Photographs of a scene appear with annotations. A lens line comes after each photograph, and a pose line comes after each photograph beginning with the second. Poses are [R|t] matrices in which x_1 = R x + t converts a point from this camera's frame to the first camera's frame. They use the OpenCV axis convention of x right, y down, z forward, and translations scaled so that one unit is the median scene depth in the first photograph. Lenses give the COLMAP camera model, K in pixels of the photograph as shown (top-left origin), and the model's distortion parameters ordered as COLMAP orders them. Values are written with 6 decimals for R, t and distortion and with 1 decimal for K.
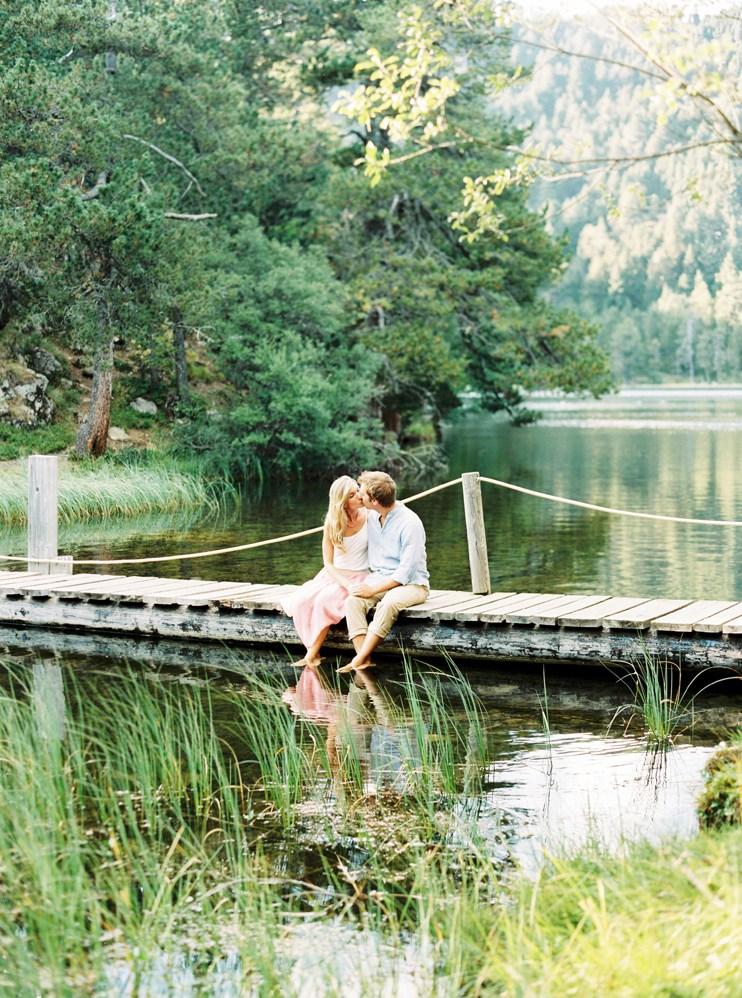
lens RADIAL K [[1498.6, 0, 371.0], [0, 1498.6, 499.0], [0, 0, 1]] dist [-0.122597, 0.126559]
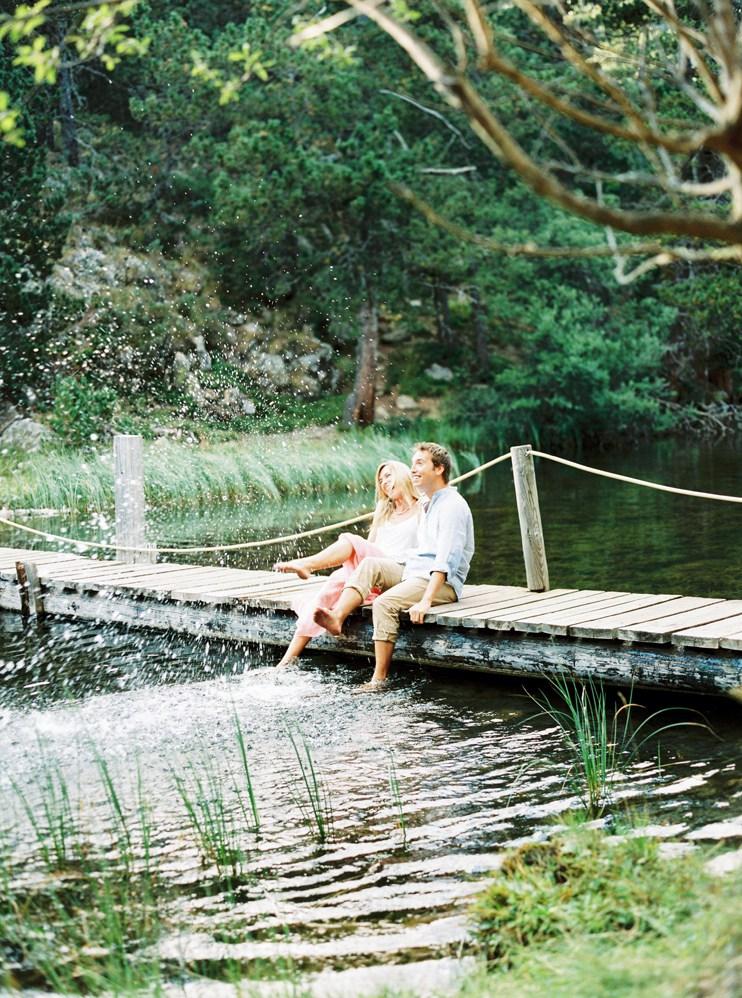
lens RADIAL K [[1498.6, 0, 371.0], [0, 1498.6, 499.0], [0, 0, 1]] dist [-0.122597, 0.126559]
pose [[0.963417, -0.014346, -0.267623, 0.096123], [0.020973, 0.999540, 0.021919, -0.003670], [0.267185, -0.026730, 0.963274, 0.079744]]
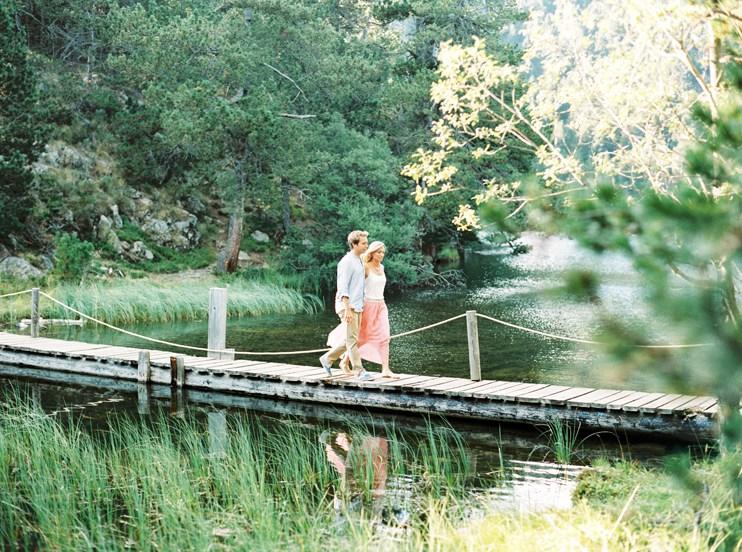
lens RADIAL K [[1114.2, 0, 371.0], [0, 1114.2, 276.0], [0, 0, 1]] dist [-0.122597, 0.126559]
pose [[0.998894, 0.027764, -0.037939, -0.000858], [-0.028309, 0.999502, -0.013906, -0.016733], [0.037534, 0.014965, 0.999183, -0.134902]]
